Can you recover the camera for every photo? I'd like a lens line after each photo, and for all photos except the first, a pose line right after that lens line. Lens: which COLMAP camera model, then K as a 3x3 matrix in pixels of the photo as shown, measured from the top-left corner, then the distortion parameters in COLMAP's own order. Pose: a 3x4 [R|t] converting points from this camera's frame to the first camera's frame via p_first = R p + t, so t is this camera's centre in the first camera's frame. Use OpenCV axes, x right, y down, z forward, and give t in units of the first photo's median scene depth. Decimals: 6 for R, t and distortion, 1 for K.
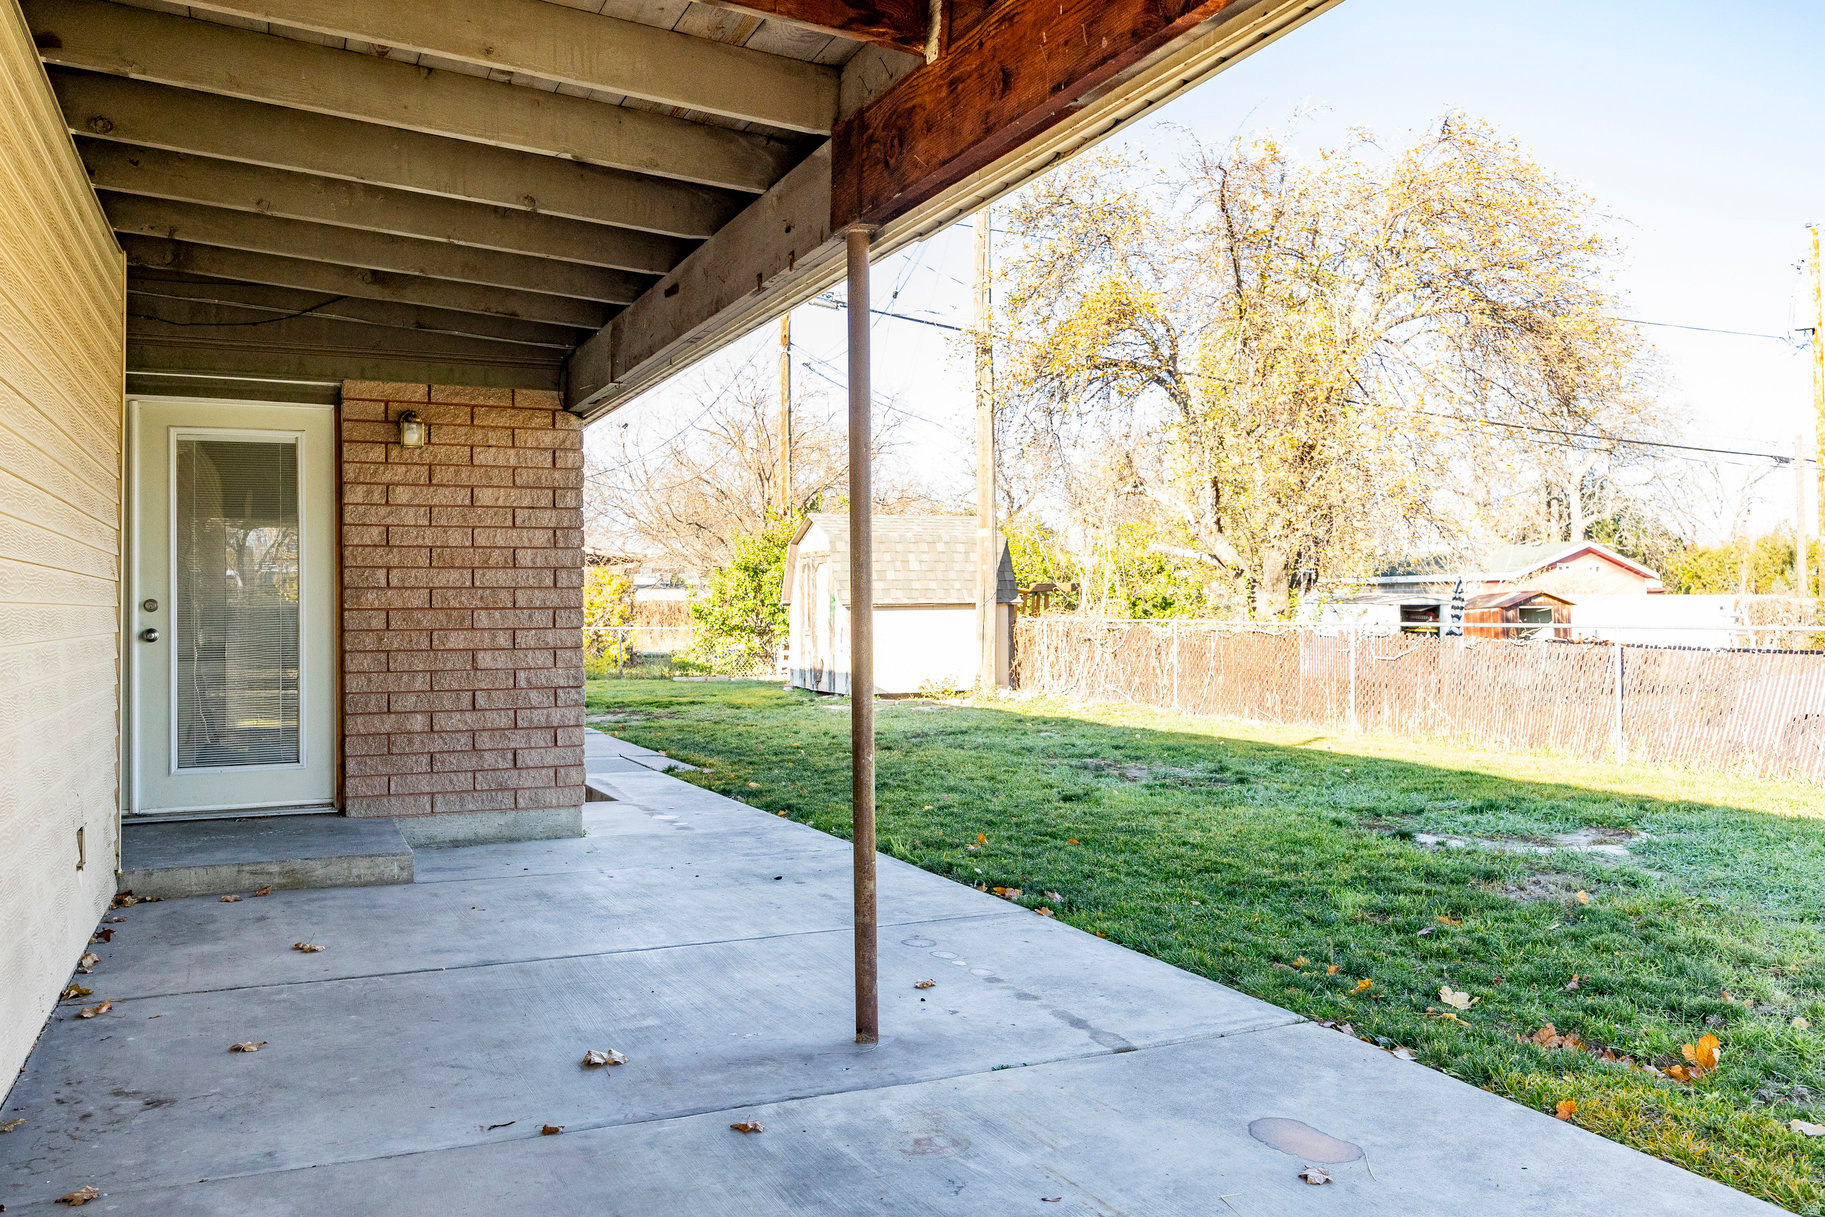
lens RADIAL K [[1504.9, 0, 912.5], [0, 1504.9, 608.5], [0, 0, 1]] dist [-0.001728, -0.000828]
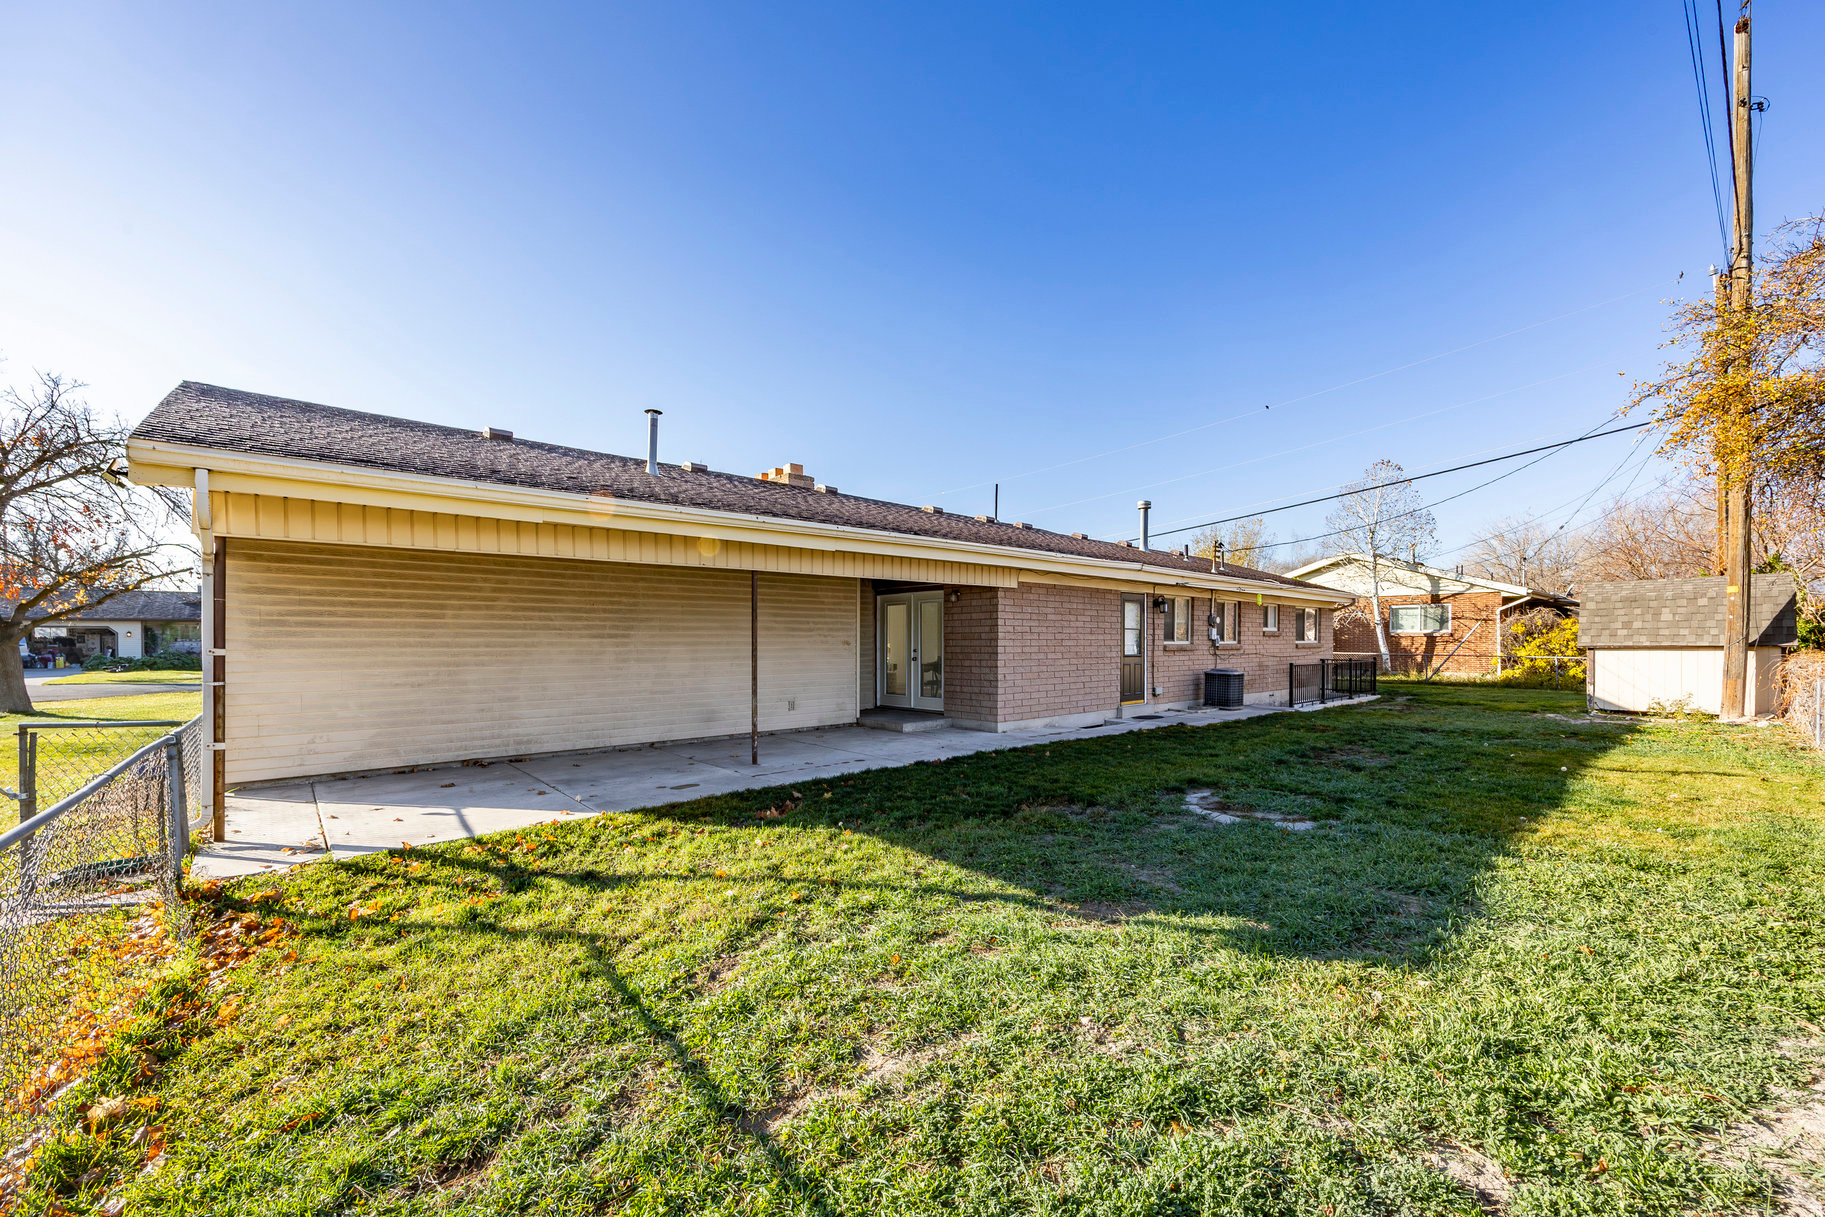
lens RADIAL K [[723.7, 0, 920.5], [0, 723.7, 653.2], [0, 0, 1]] dist [0.000233, 0.000285]
pose [[0.297314, 0.020254, -0.954565, 0.433118], [0.002396, 0.999756, 0.021959, -0.012826], [0.954777, -0.008816, 0.297193, 0.186336]]
